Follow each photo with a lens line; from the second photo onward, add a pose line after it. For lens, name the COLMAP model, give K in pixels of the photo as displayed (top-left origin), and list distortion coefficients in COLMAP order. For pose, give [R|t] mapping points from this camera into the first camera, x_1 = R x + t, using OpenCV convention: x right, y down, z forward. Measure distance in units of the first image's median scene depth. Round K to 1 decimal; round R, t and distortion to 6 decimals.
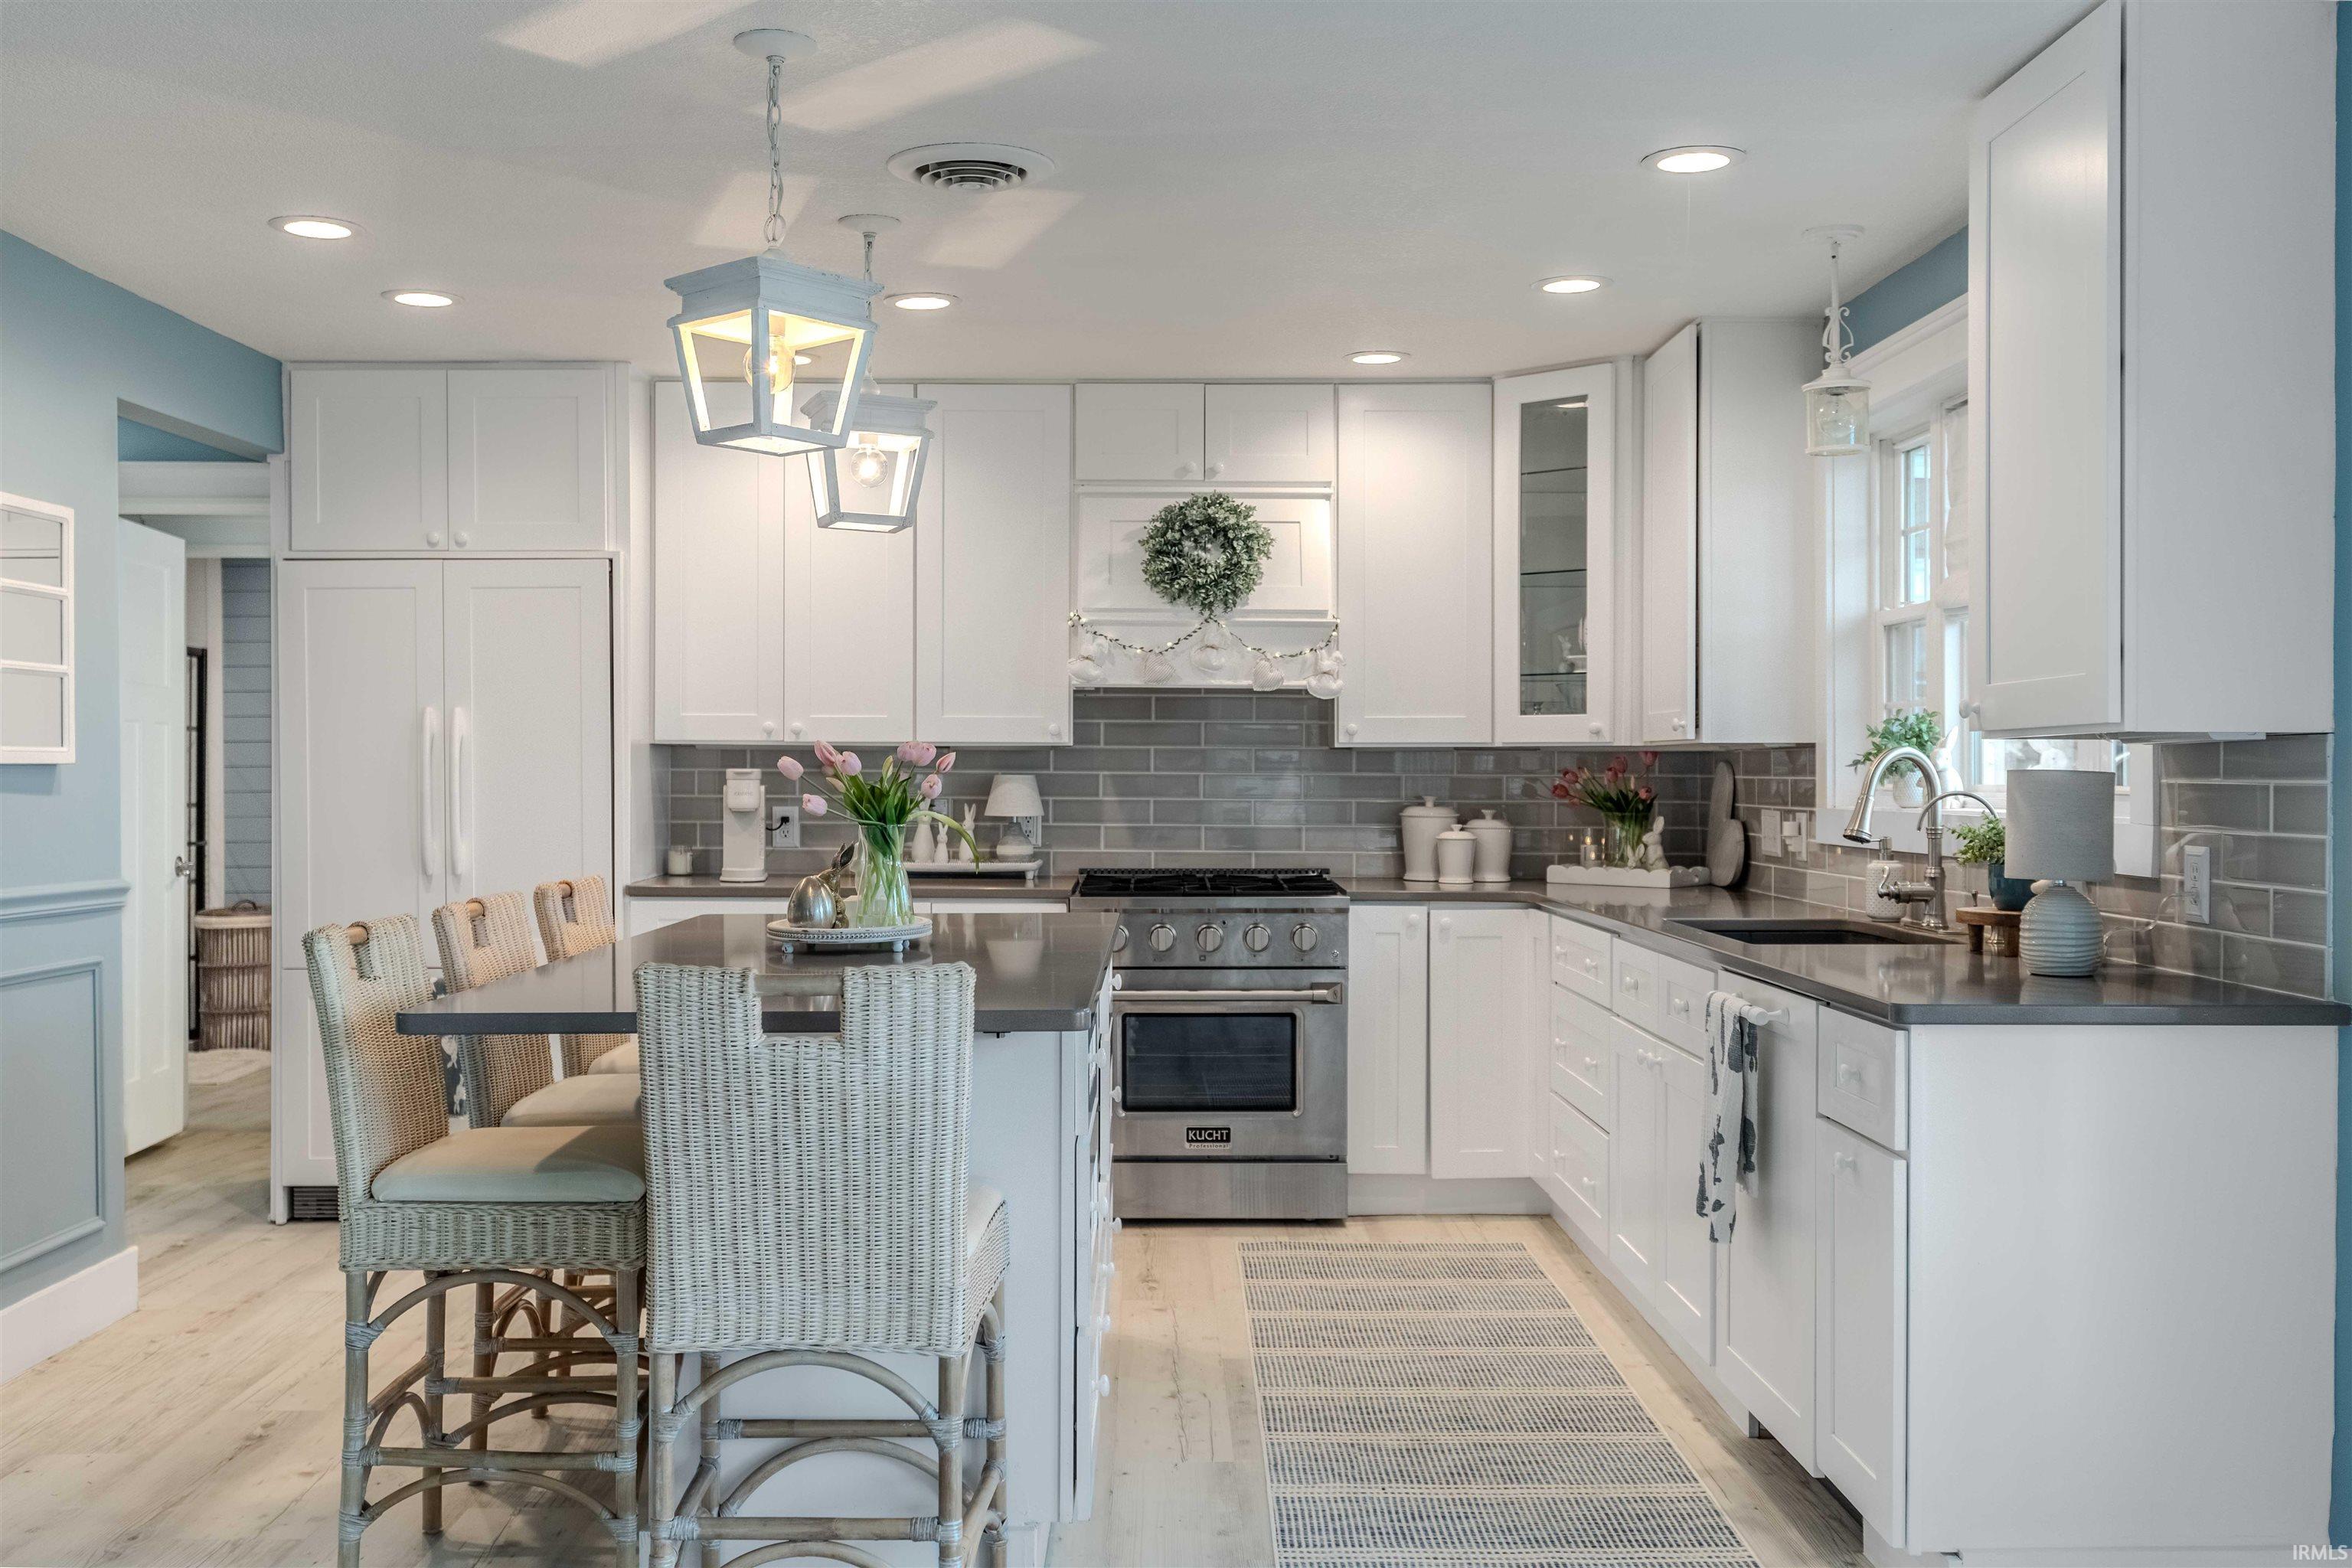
lens RADIAL K [[2216.0, 0, 1176.0], [0, 2216.0, 784.0], [0, 0, 1]] dist [-0.002298, -0.002876]
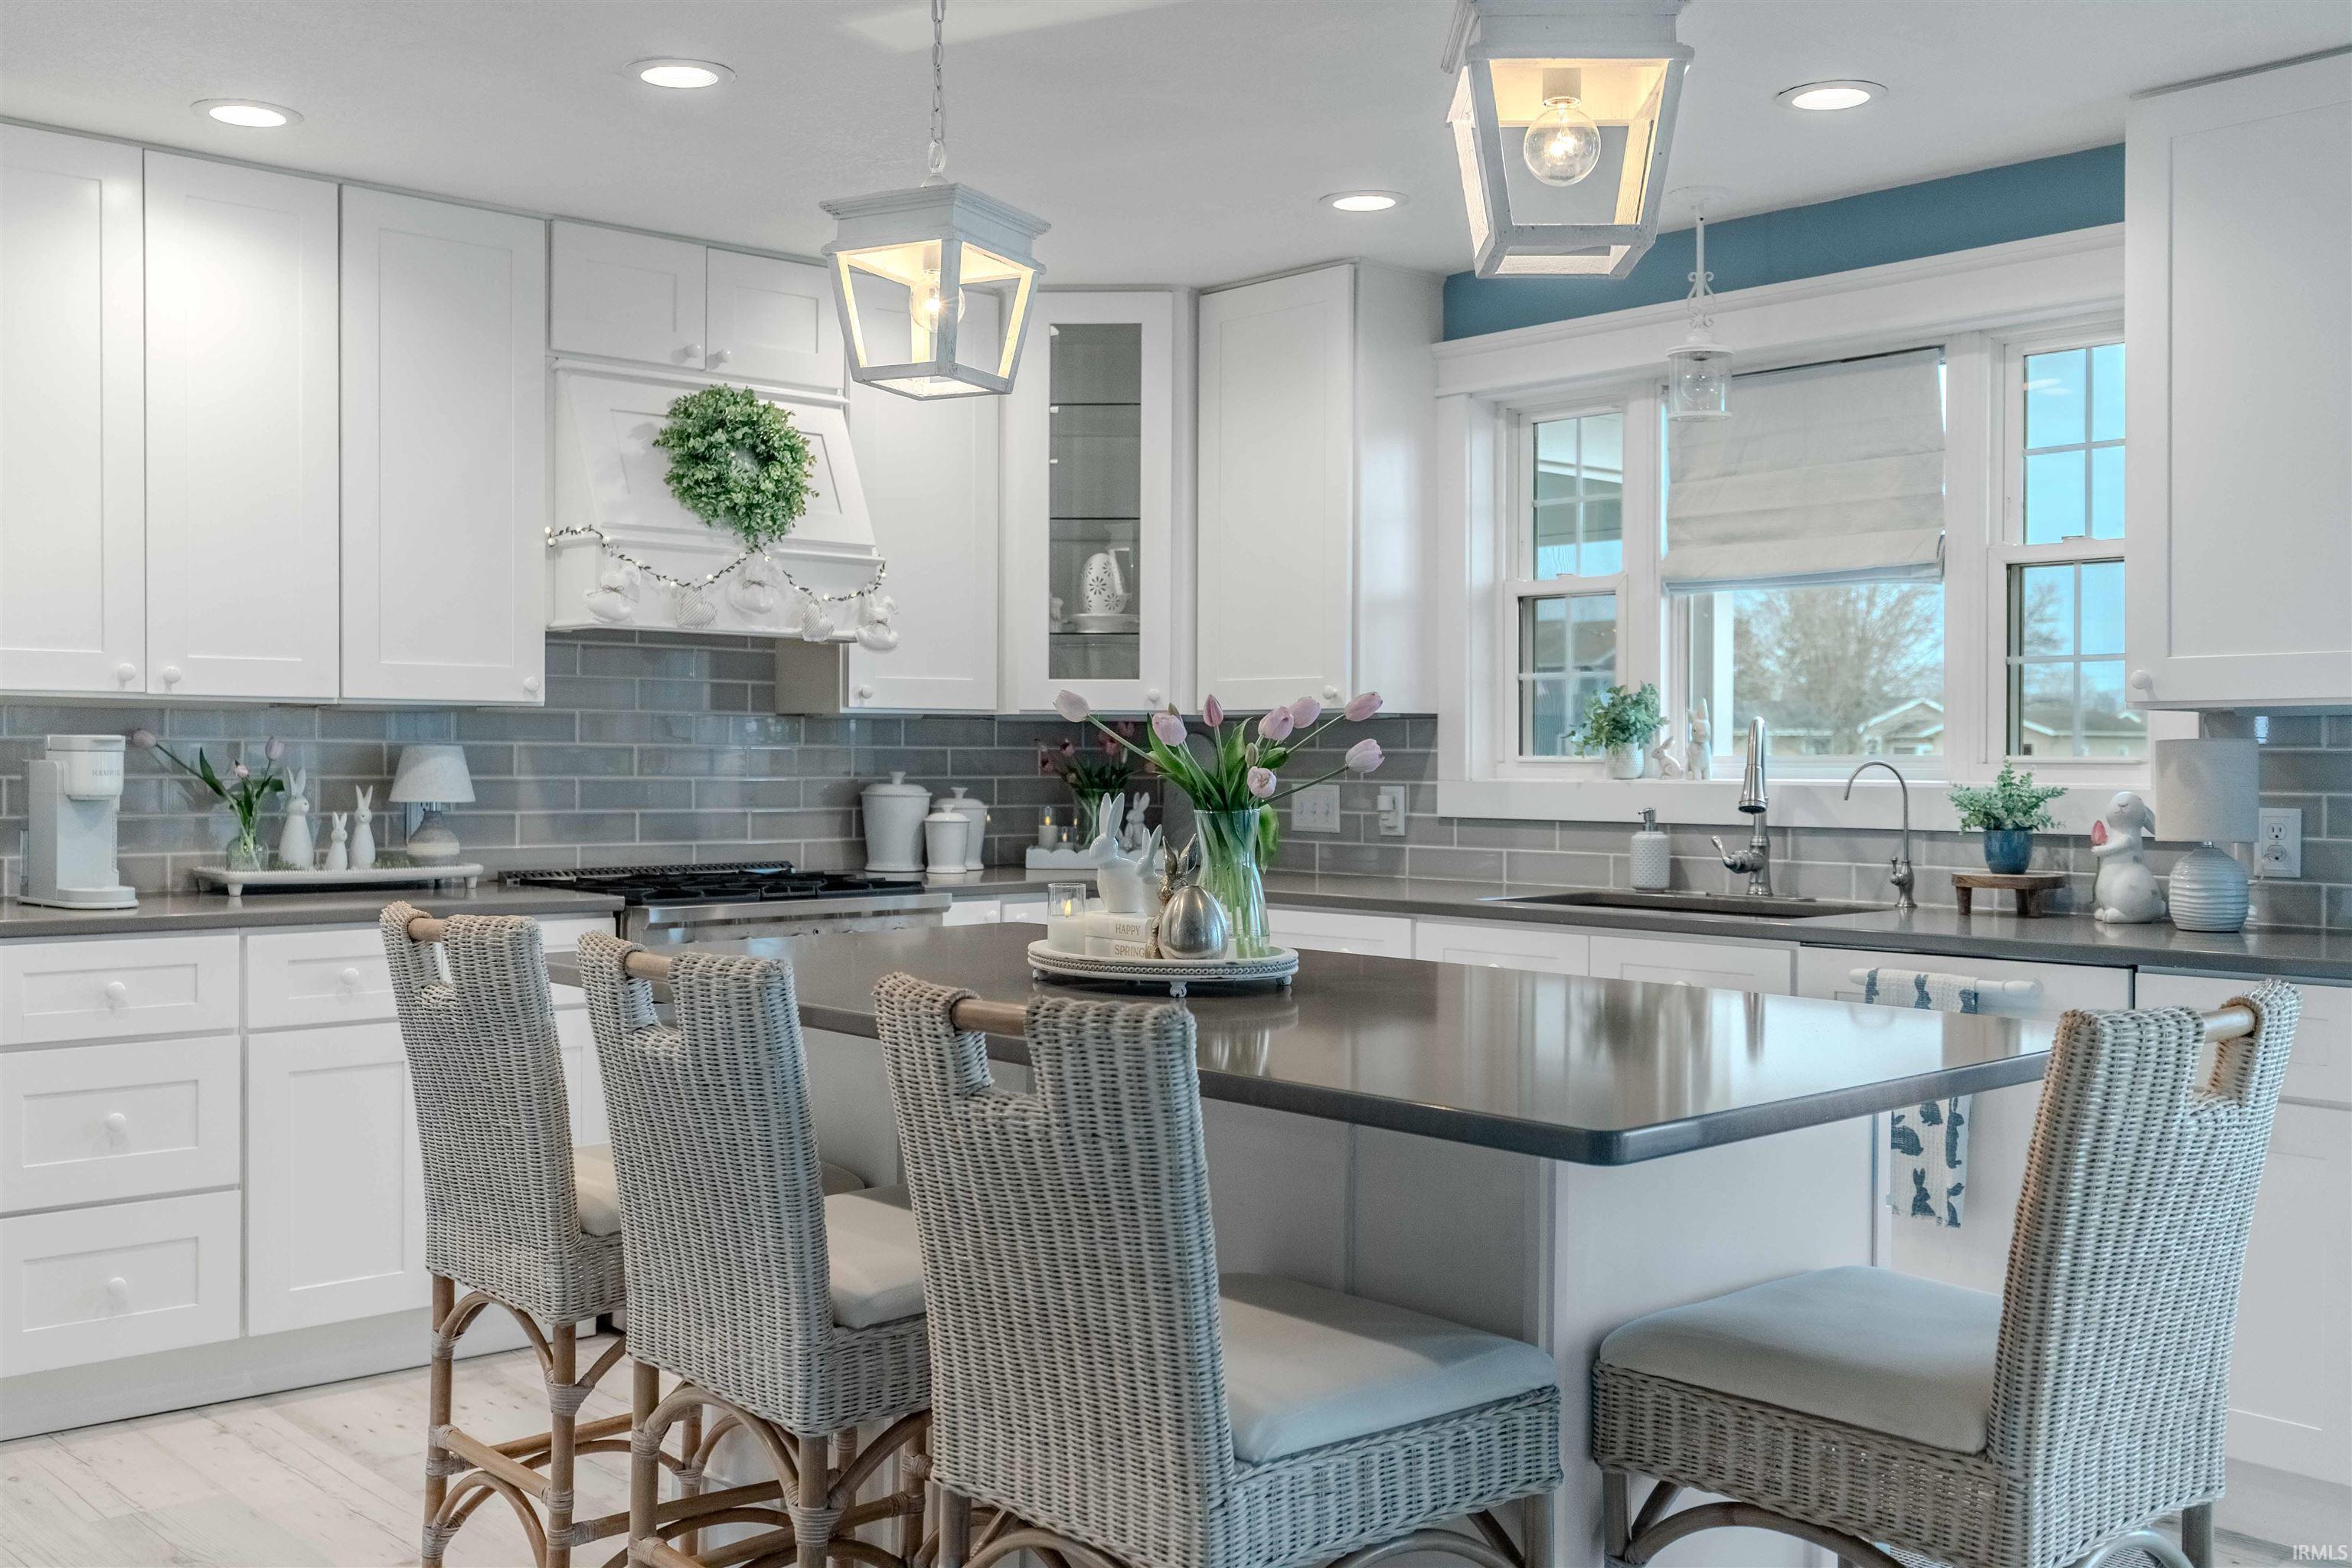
lens RADIAL K [[2259.3, 0, 1176.0], [0, 2259.3, 784.0], [0, 0, 1]] dist [0.016359, -0.020684]
pose [[0.749279, -0.008581, 0.662199, -0.395947], [0.002380, 0.999944, 0.010266, 0.001579], [-0.662250, -0.006116, 0.749258, 0.292289]]
